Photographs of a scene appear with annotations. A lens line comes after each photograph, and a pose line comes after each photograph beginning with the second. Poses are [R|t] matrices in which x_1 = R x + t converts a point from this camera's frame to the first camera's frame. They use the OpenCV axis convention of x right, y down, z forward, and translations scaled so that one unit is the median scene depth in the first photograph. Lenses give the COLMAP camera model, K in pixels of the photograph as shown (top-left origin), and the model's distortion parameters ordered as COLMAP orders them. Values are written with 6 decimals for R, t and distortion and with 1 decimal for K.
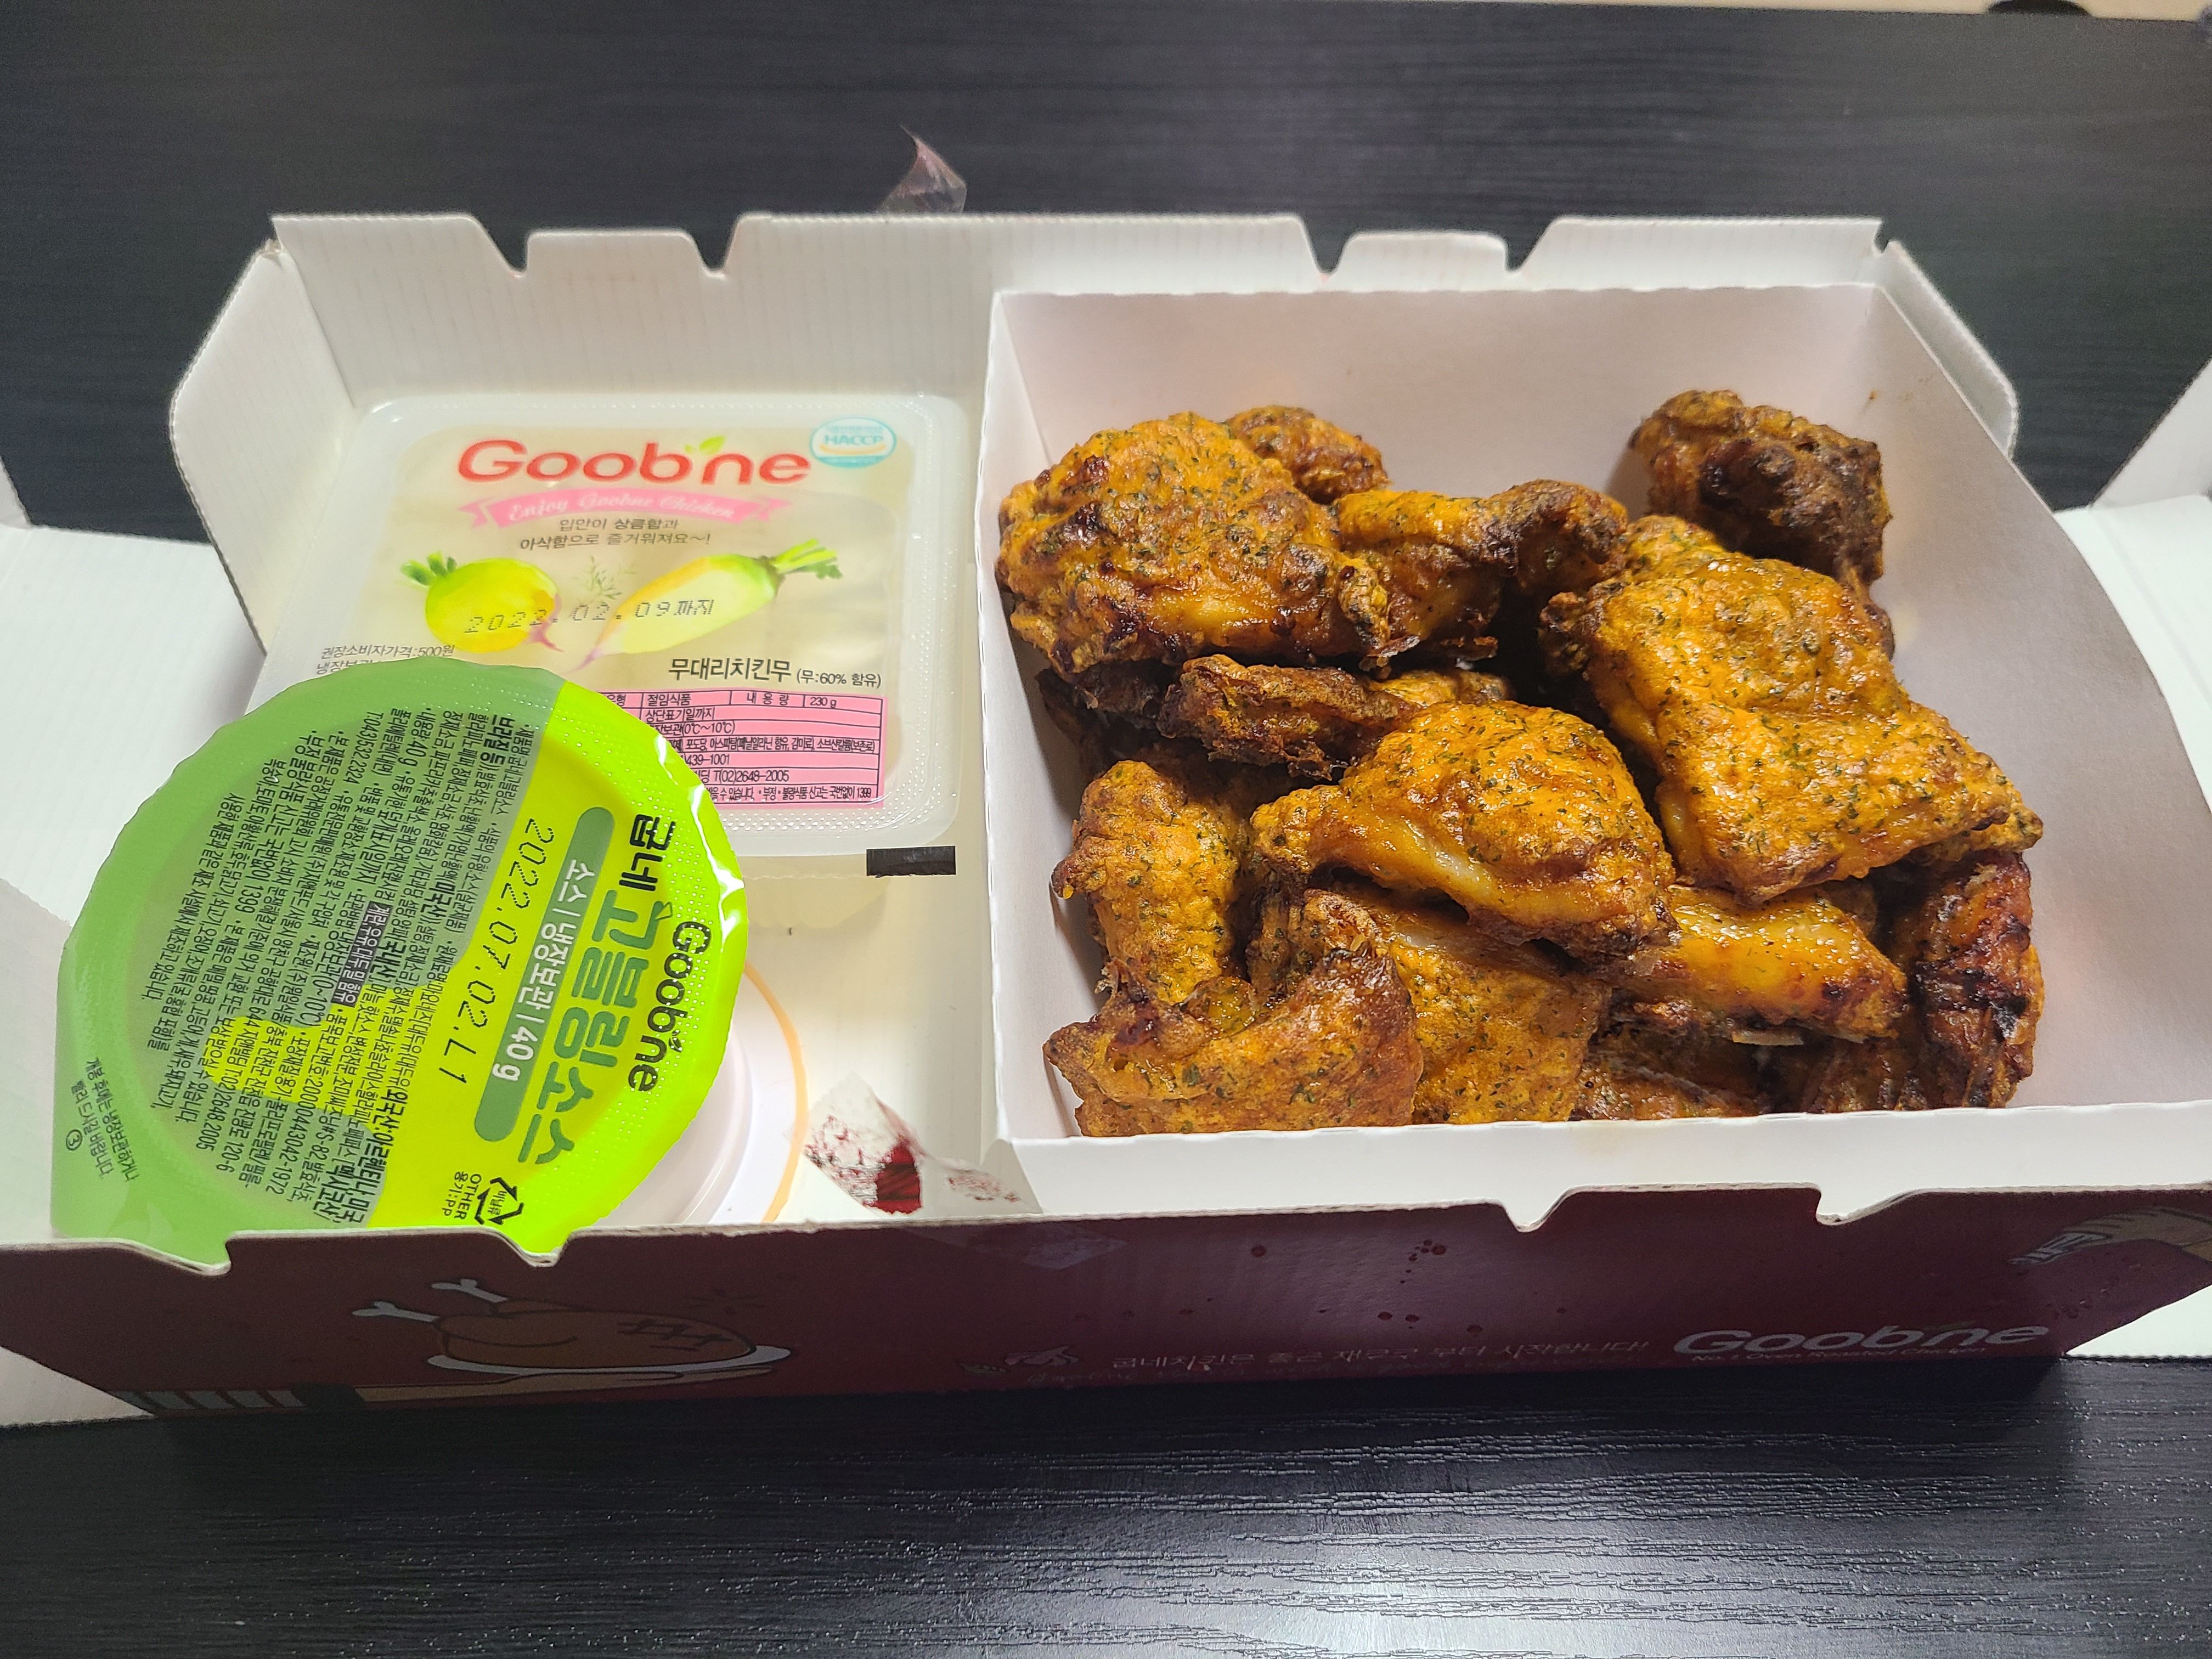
lens RADIAL K [[1700.7, 0, 1095.3], [0, 1700.7, 816.9], [0, 0, 1]] dist [0.003330, -0.002304]
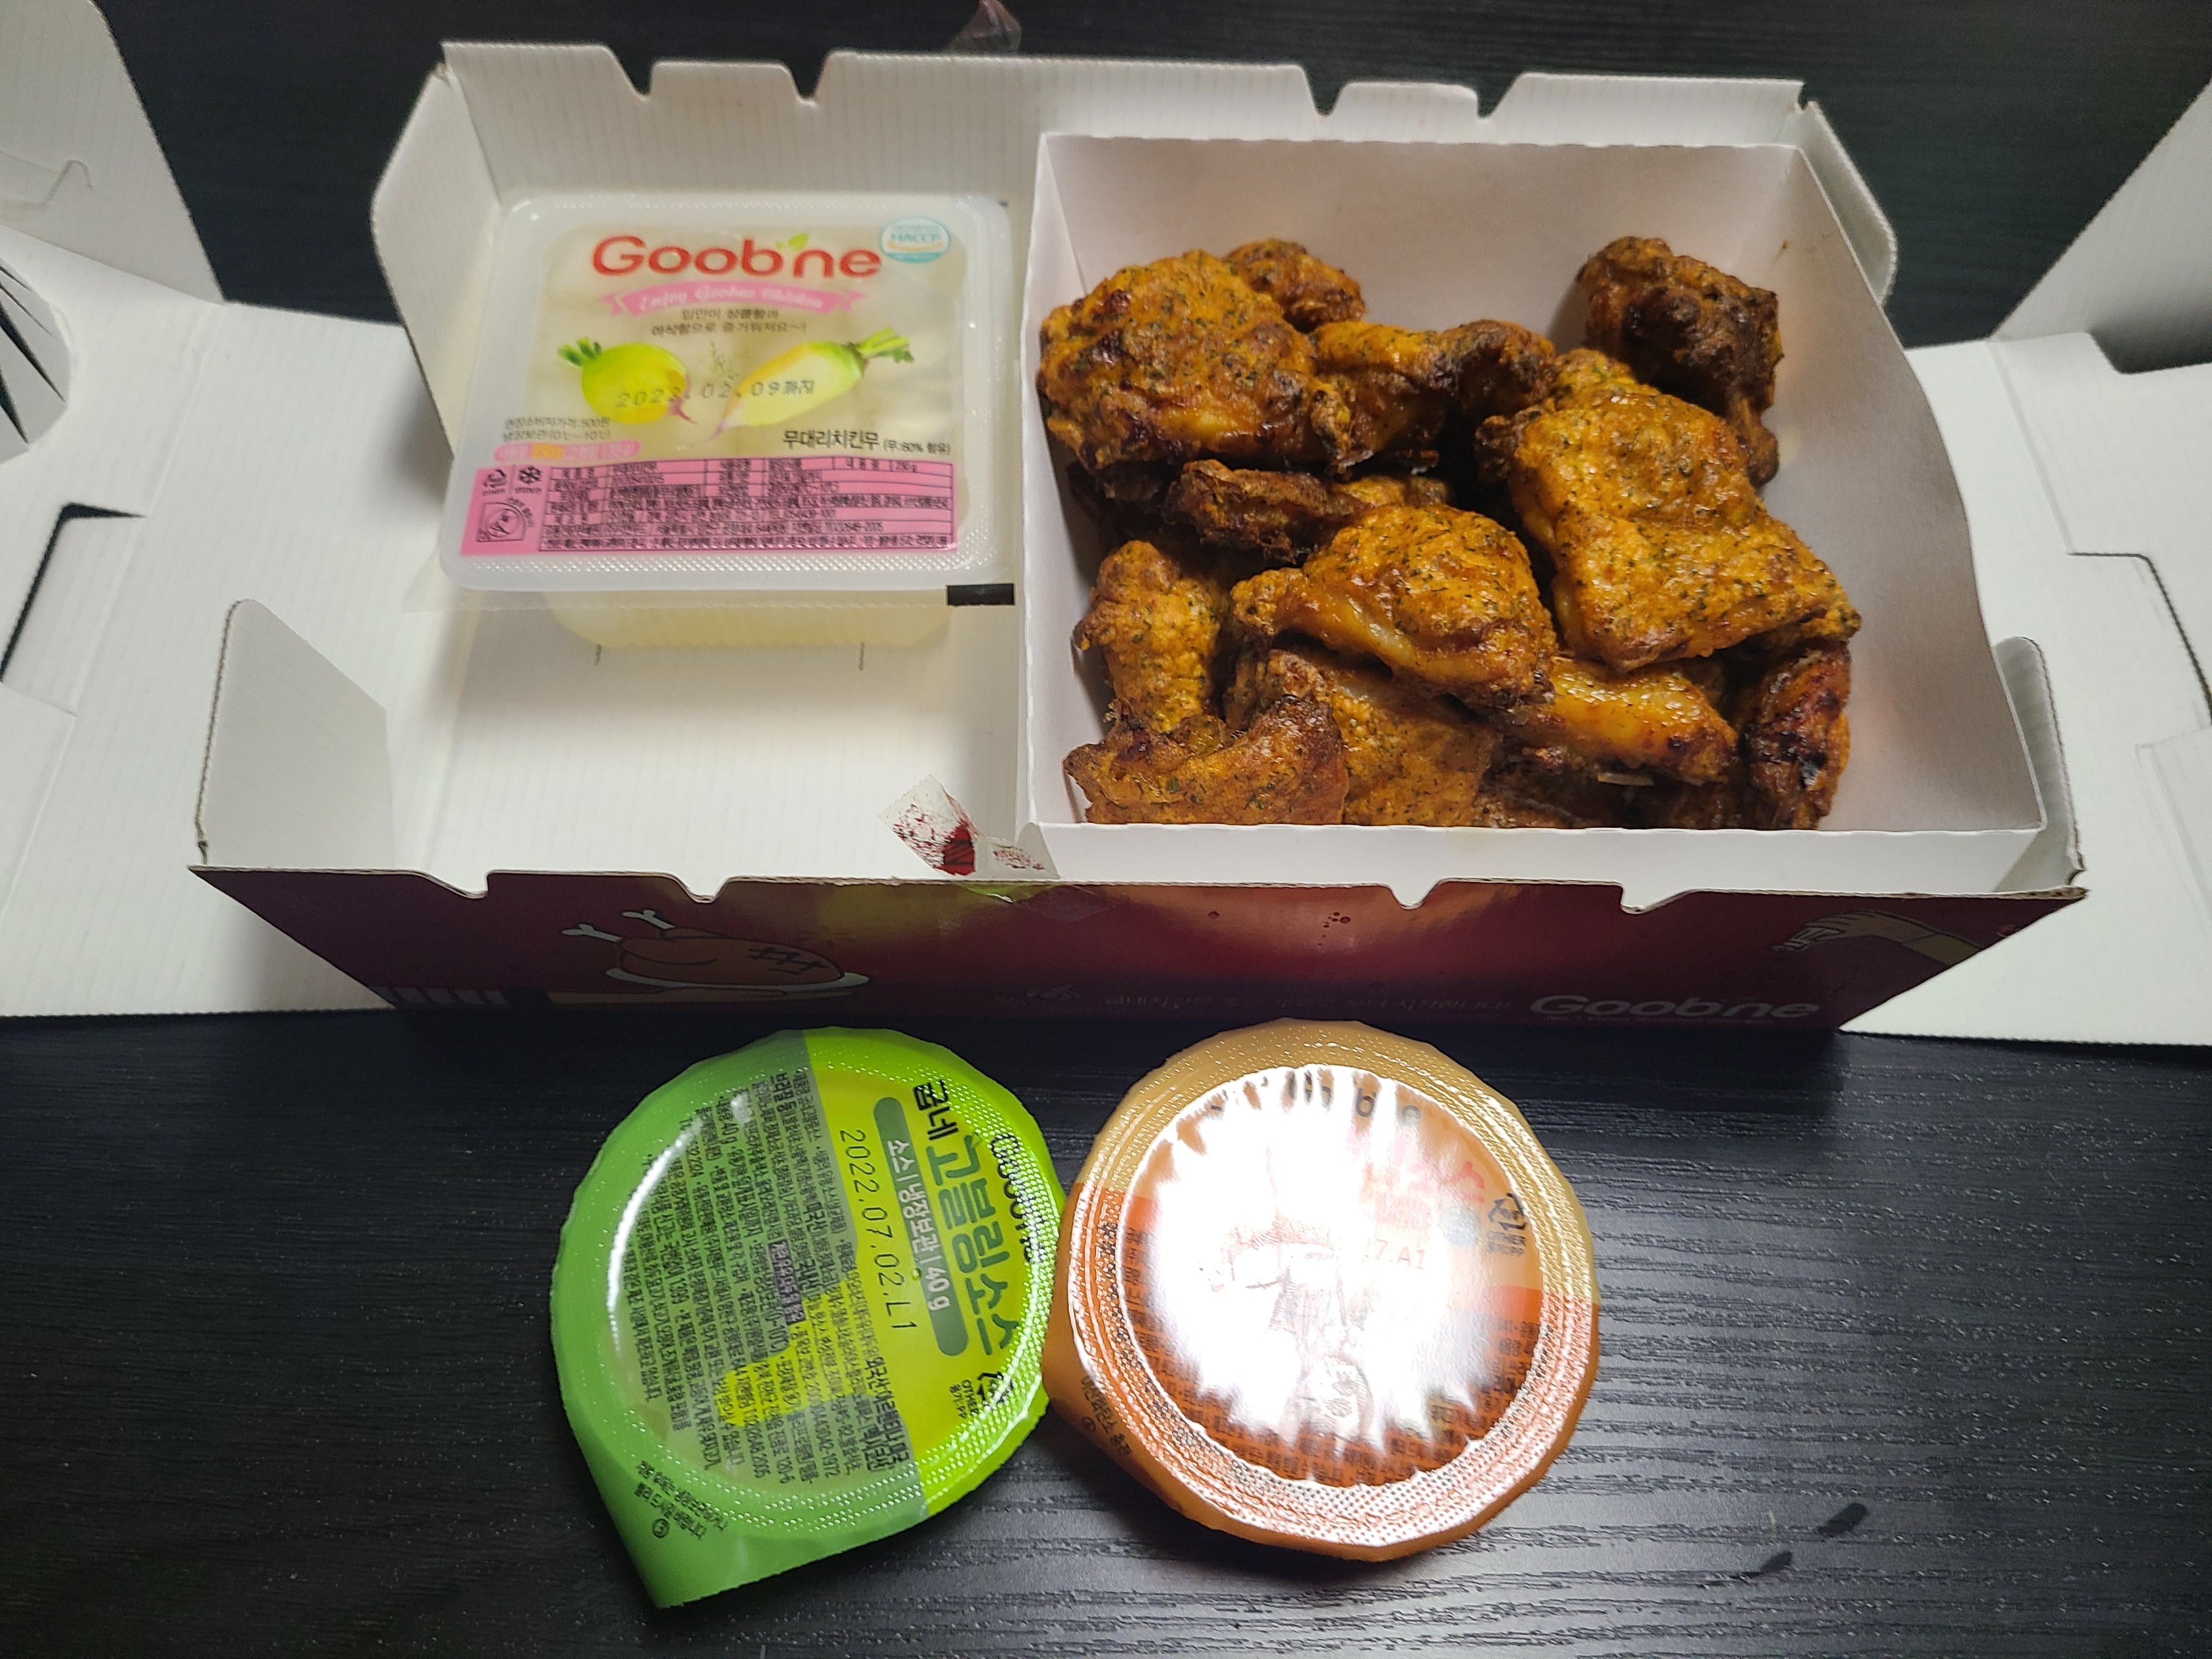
lens RADIAL K [[1700.7, 0, 1095.3], [0, 1700.7, 816.9], [0, 0, 1]] dist [0.003330, -0.002304]
pose [[0.999264, 0.038117, -0.004235, 0.001717], [-0.037098, 0.988689, 0.145321, -0.013517], [0.009727, -0.145057, 0.989375, -0.280448]]
